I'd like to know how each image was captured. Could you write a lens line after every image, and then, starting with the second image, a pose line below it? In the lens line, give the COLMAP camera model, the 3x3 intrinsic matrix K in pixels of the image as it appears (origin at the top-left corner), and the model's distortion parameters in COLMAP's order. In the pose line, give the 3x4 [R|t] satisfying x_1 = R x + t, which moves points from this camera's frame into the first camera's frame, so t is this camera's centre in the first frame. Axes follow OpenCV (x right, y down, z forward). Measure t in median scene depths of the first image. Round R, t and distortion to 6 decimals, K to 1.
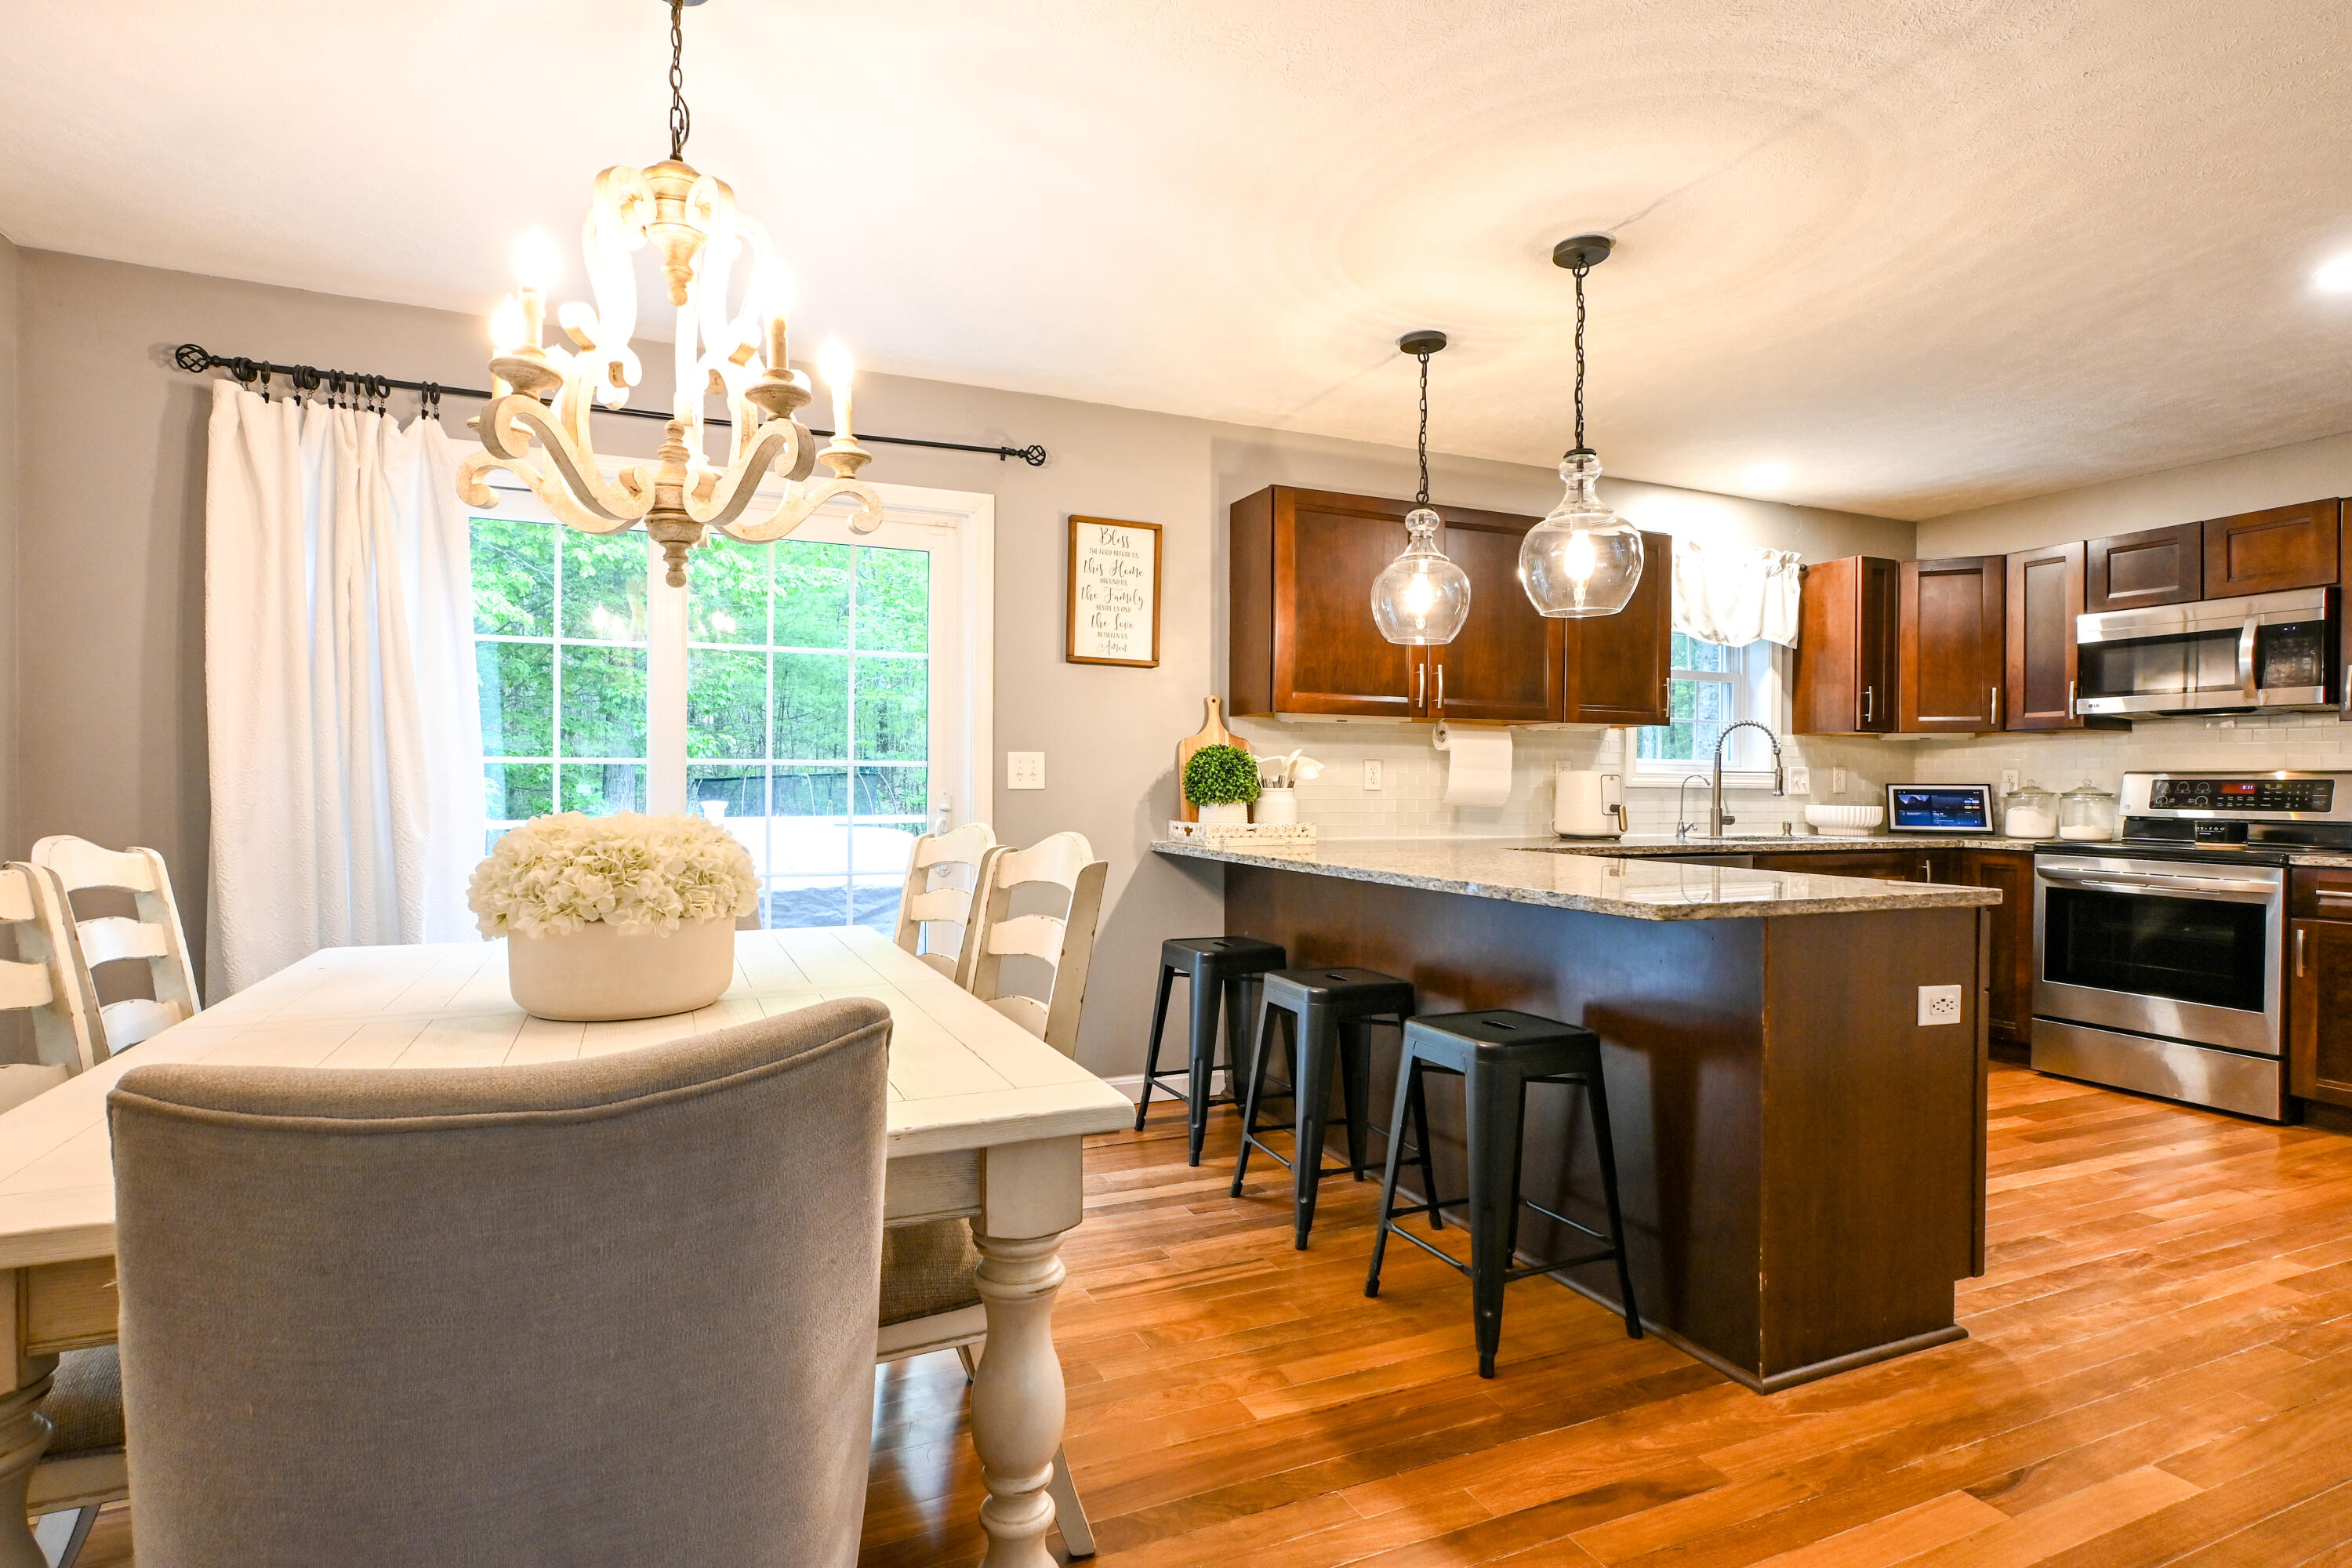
lens RADIAL K [[1191.1, 0, 1112.2], [0, 1191.1, 772.2], [0, 0, 1]] dist [0.001742, -0.000012]
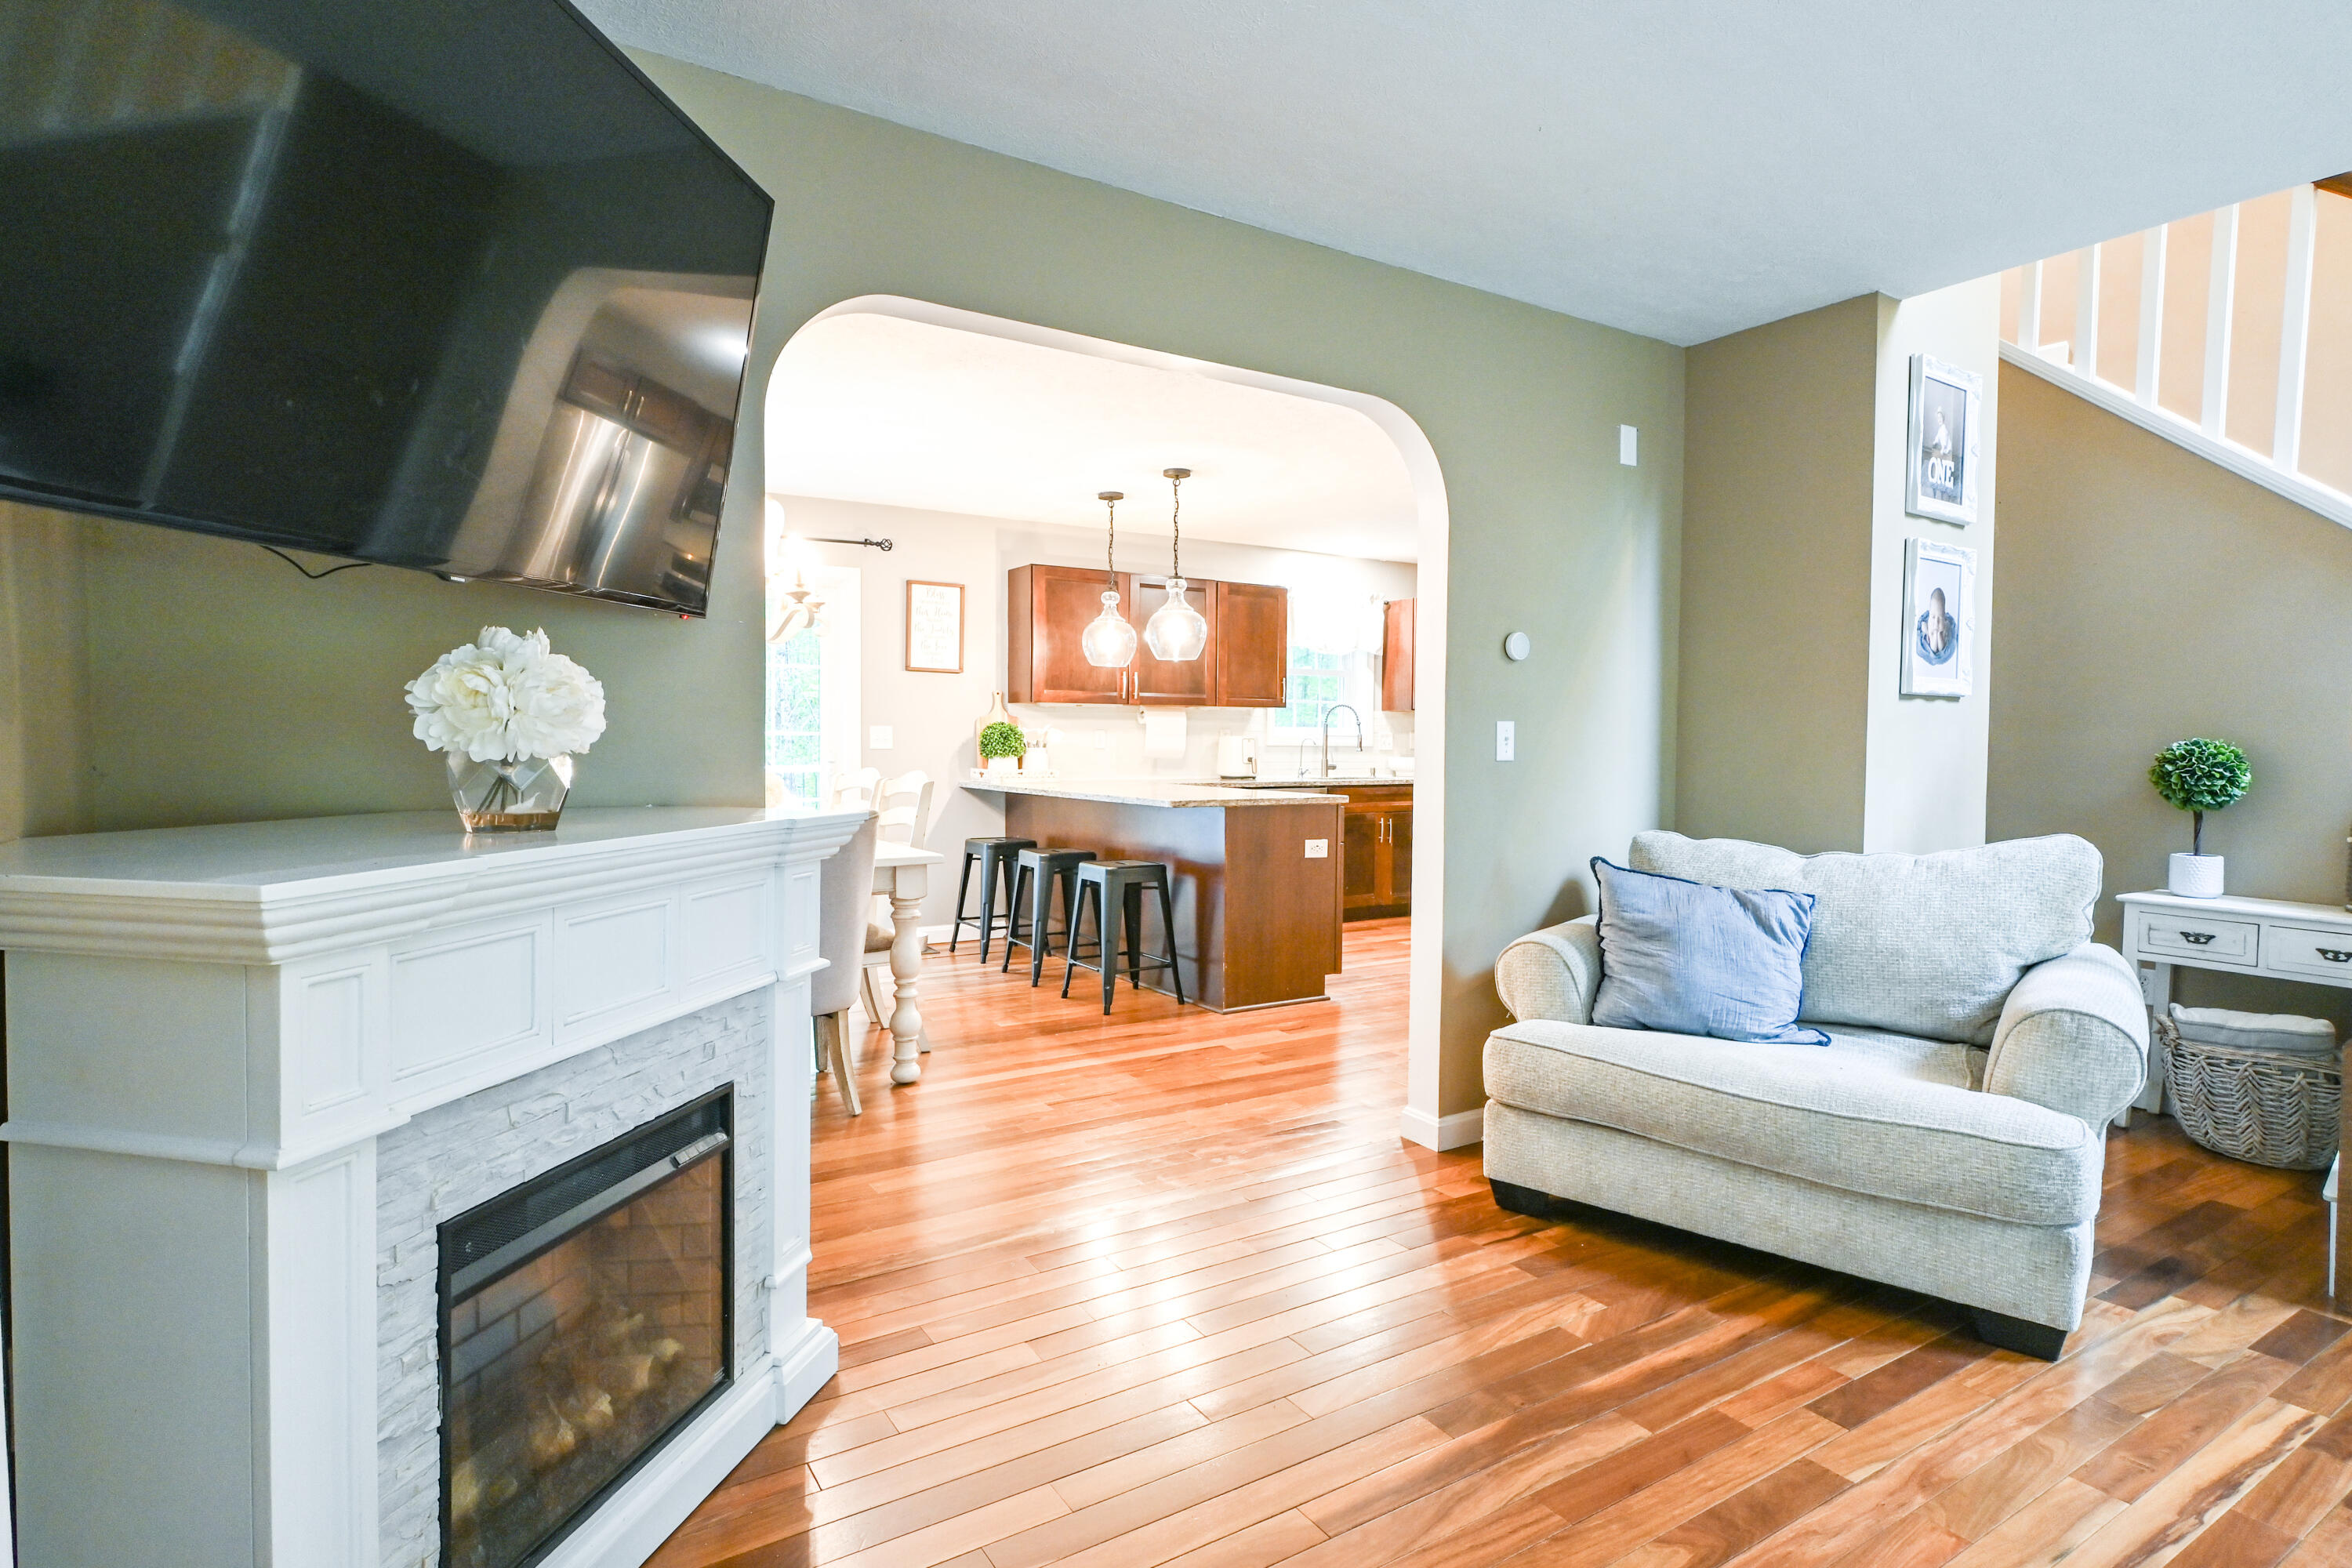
lens RADIAL K [[1191.1, 0, 1112.2], [0, 1191.1, 772.2], [0, 0, 1]] dist [0.001742, -0.000012]
pose [[0.988831, -0.005161, 0.148951, -0.002369], [-0.000840, 0.999192, 0.040194, -0.019233], [-0.149038, -0.039870, 0.988027, -0.647837]]
